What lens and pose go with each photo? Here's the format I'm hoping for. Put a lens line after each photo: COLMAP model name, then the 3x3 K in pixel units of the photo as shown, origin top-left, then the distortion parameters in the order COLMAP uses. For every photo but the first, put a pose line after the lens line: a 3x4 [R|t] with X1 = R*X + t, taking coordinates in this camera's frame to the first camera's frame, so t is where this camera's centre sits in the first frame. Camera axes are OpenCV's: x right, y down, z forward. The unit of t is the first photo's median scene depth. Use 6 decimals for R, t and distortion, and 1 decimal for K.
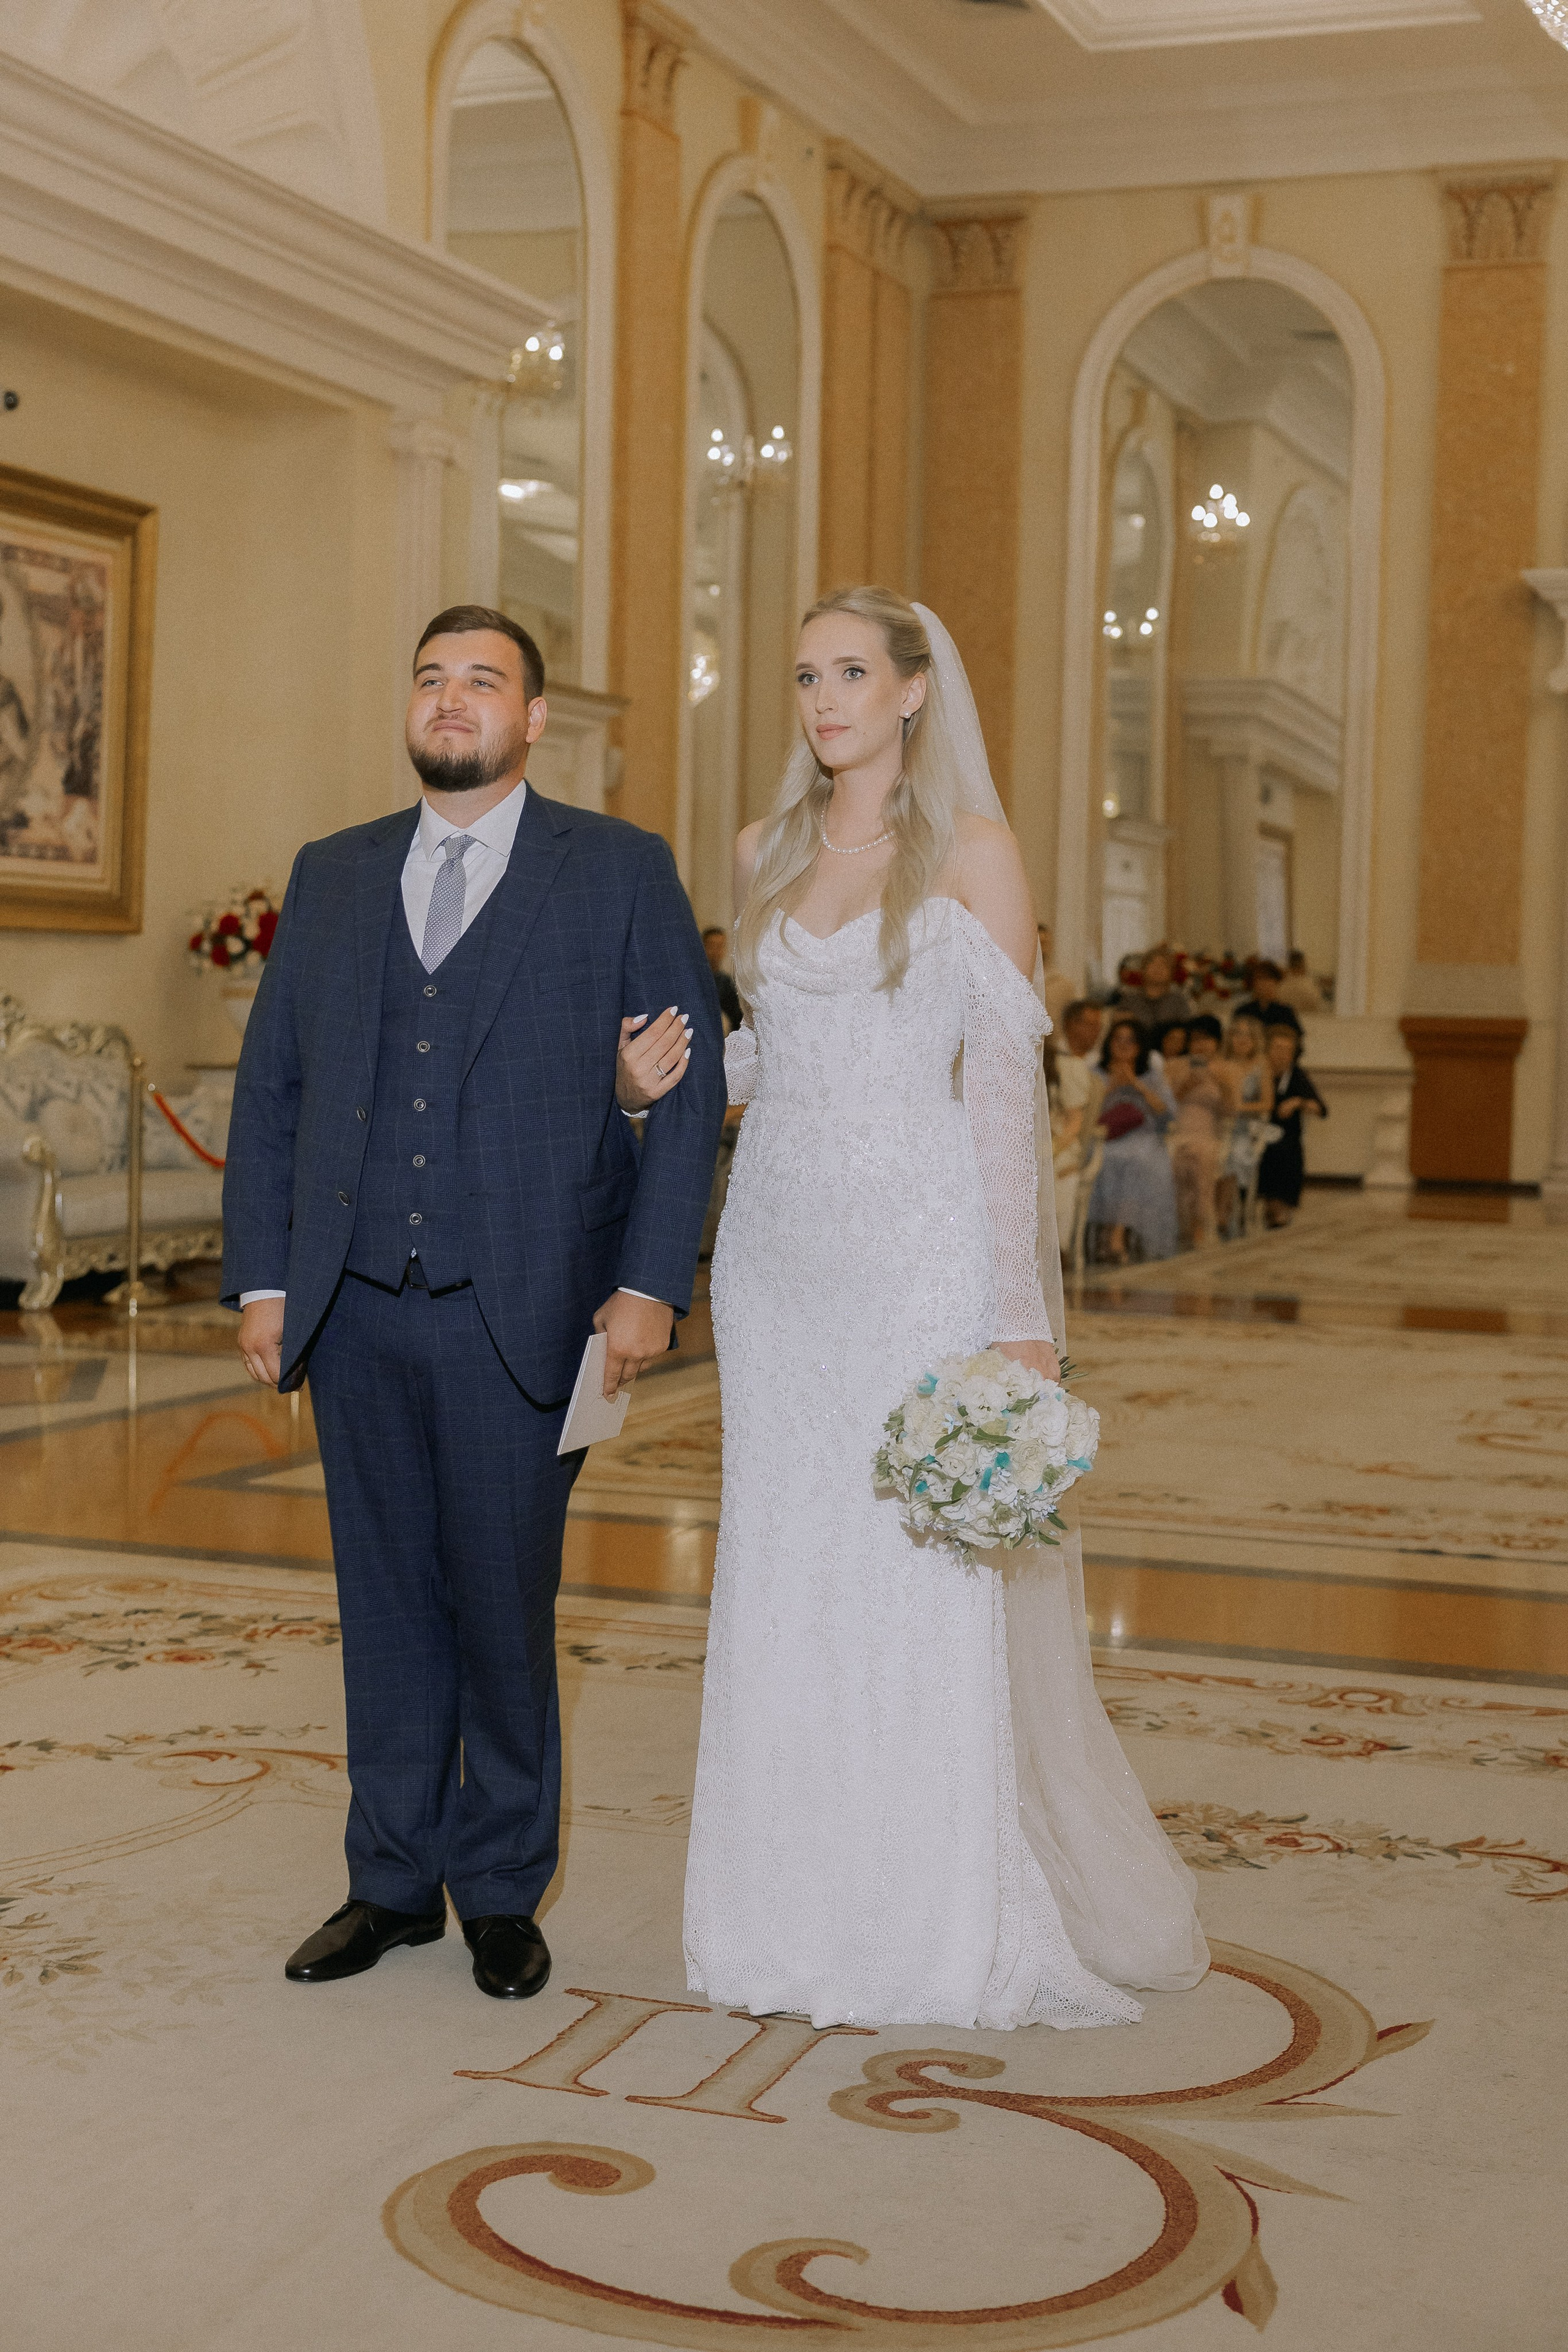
lens RADIAL K [[3244.8, 0, 772.6], [0, 3244.8, 1182.4], [0, 0, 1]] dist [0.009829, 0.024651]
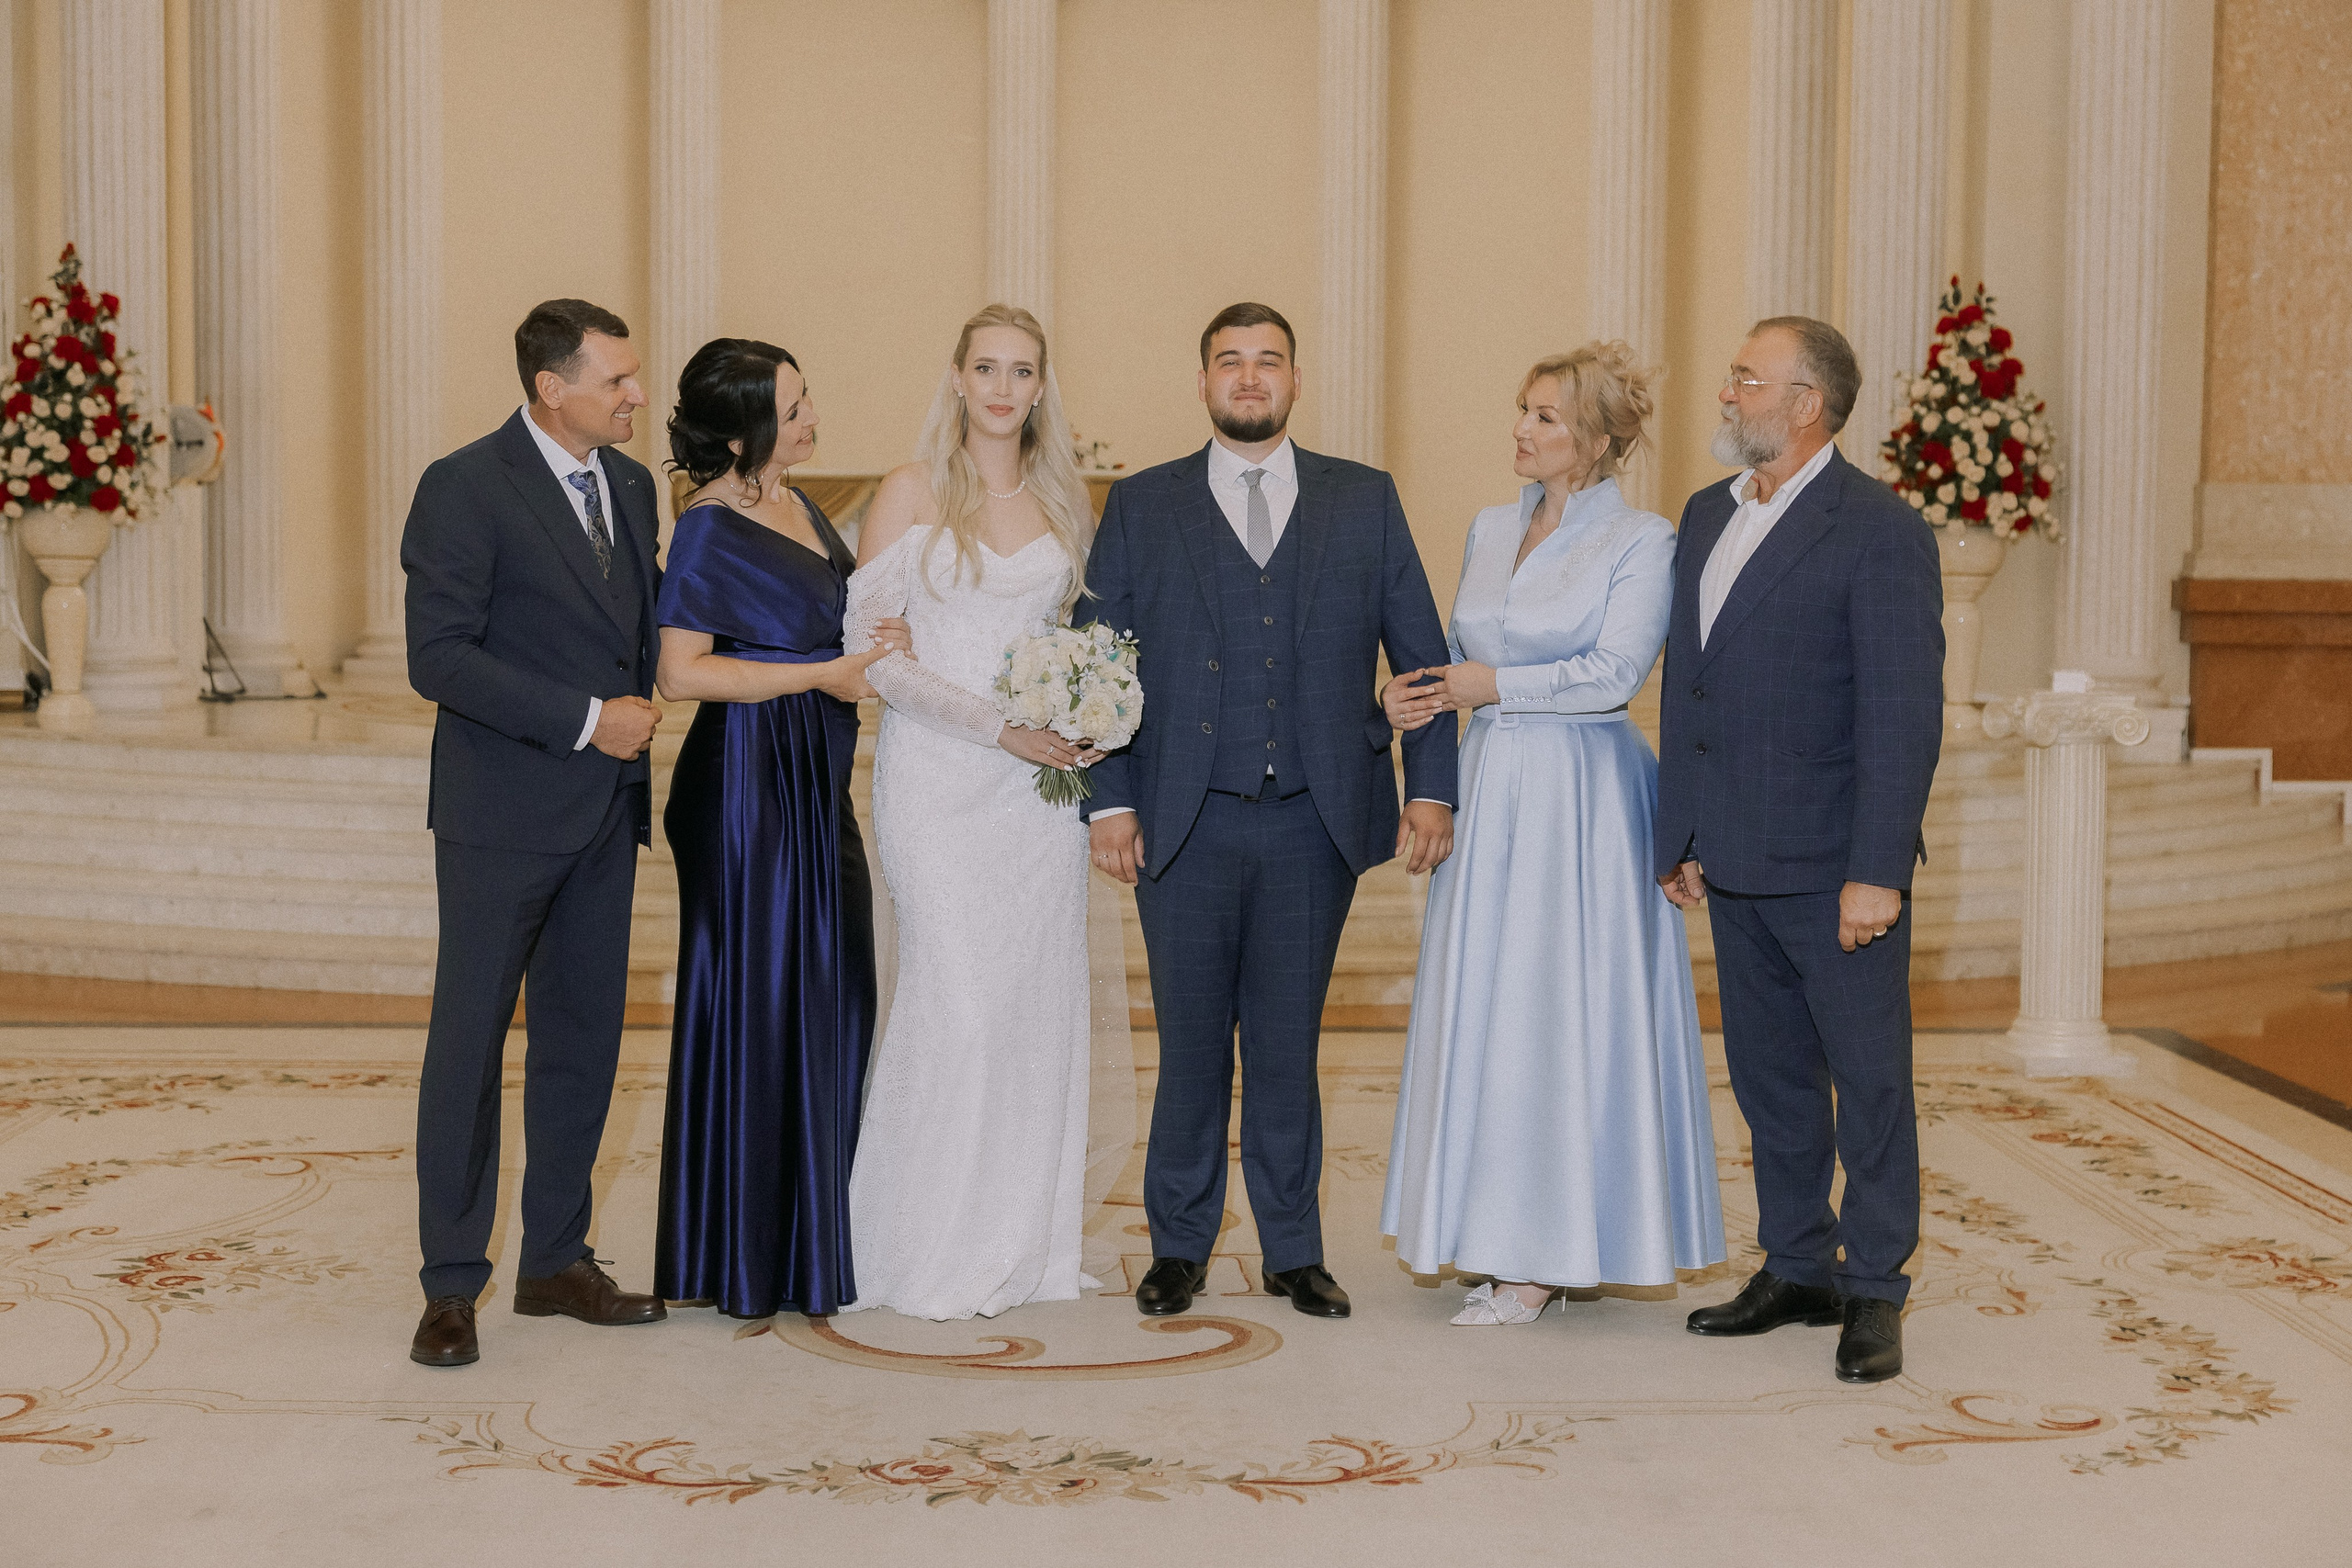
lens RADIAL K [[3332.0, 0, 1176.0], [0, 3332.0, 784.0], [0, 0, 1]] dist [0.020000, 0.008271]
pose [[-0.917560, -0.002678, -0.397589, 0.160796], [-0.051133, 0.992468, 0.111320, -0.036301], [0.394296, 0.122472, -0.910786, 0.633077]]
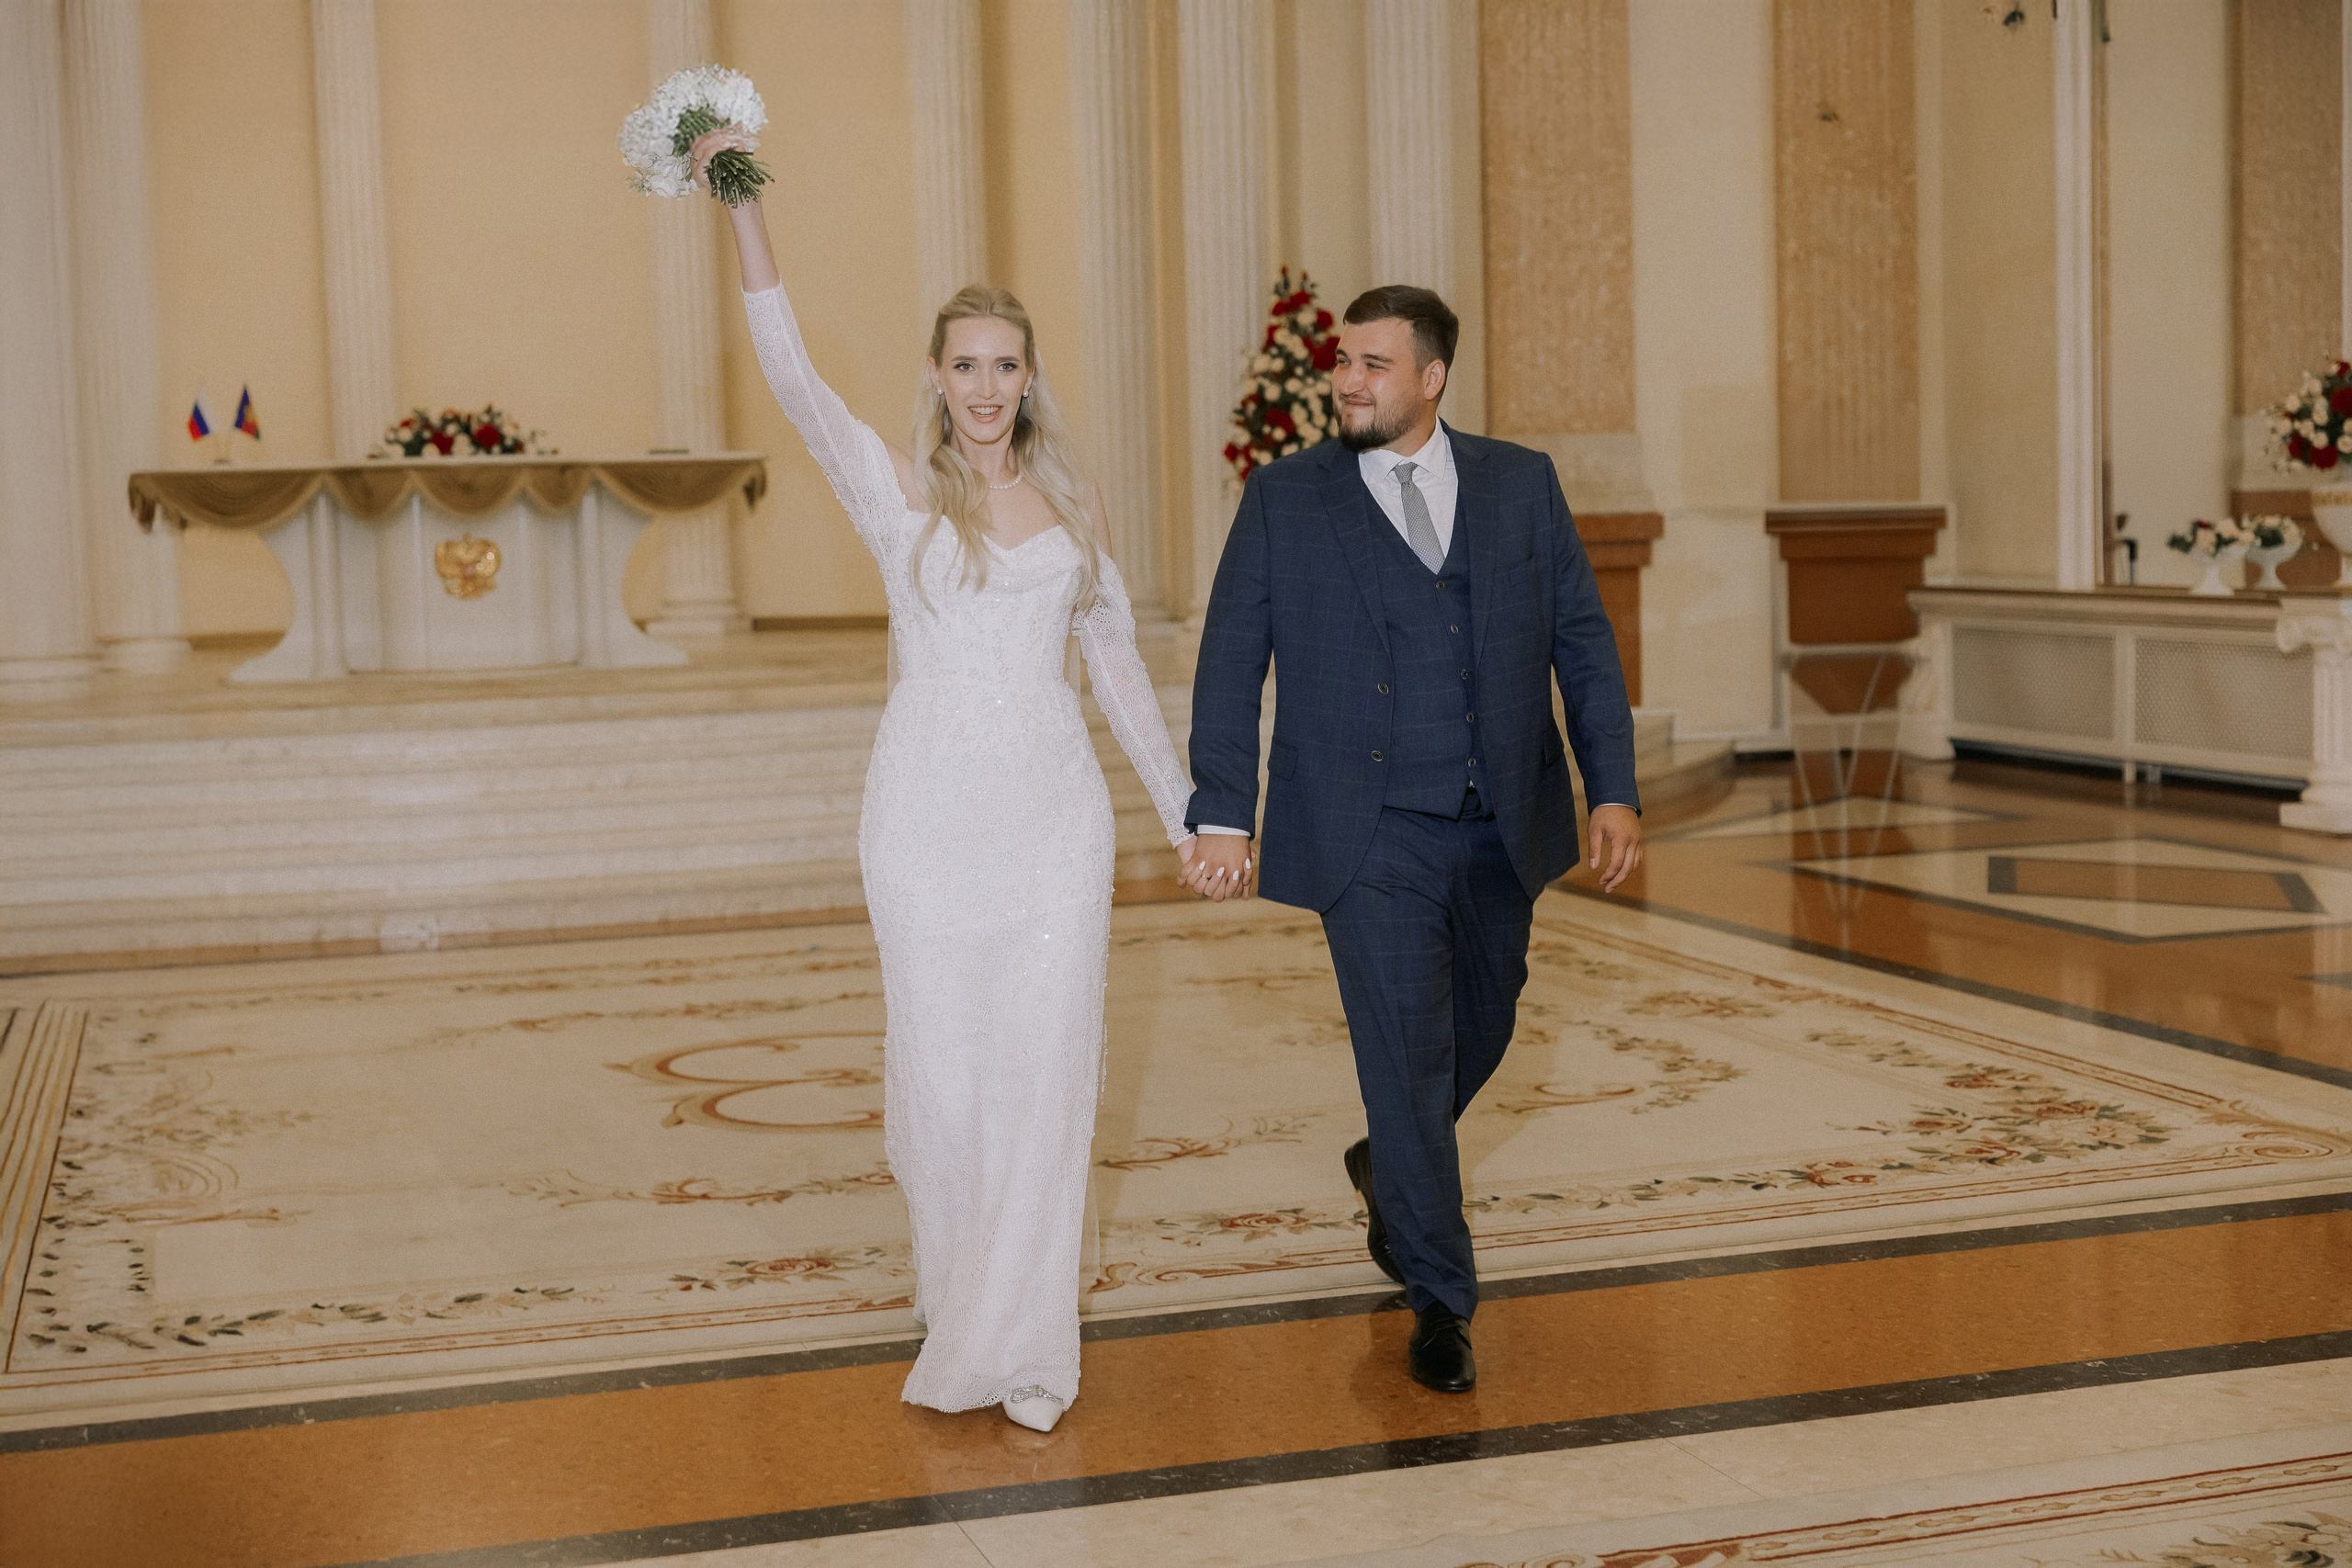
lens RADIAL K [[3498.6, 0, 1182.2], [0, 3498.6, 854.2], [0, 0, 1]] dist [0.015304, 0.012141]
pose [[-0.786914, 0.063418, -0.613796, 0.323215], [-0.022911, 0.991016, 0.131765, -0.043490], [0.616638, 0.117750, -0.778391, 0.740438]]
